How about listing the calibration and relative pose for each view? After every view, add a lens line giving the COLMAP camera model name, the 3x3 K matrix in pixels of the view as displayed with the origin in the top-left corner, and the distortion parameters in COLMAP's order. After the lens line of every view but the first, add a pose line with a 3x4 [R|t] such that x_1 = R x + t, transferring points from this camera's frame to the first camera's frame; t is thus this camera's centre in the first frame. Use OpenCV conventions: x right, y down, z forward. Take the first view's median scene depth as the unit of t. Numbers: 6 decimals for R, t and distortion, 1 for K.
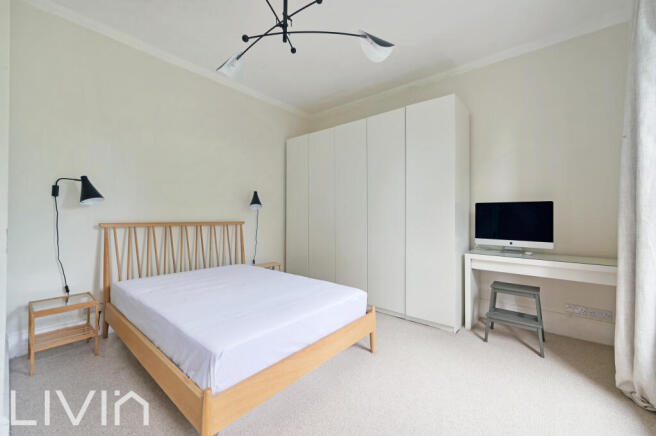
lens RADIAL K [[262.8, 0, 328.0], [0, 262.8, 218.0], [0, 0, 1]] dist [-0.000270, 0.000047]
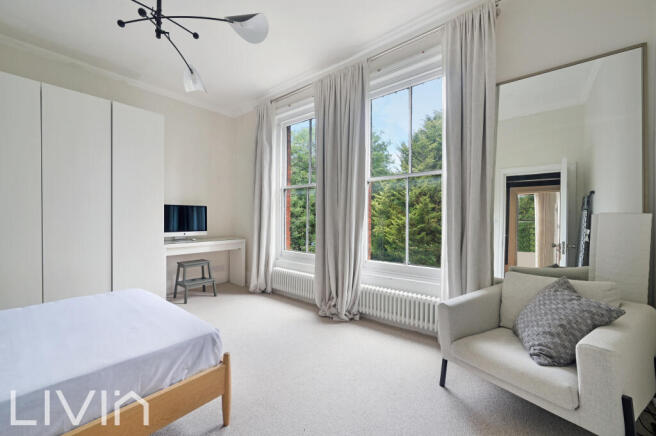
lens RADIAL K [[262.8, 0, 328.0], [0, 262.8, 218.0], [0, 0, 1]] dist [-0.000270, 0.000047]
pose [[-0.020890, -0.005105, 0.999769, -0.767469], [-0.000564, 0.999987, 0.005094, 0.002469], [-0.999782, -0.000458, -0.020893, 0.252661]]
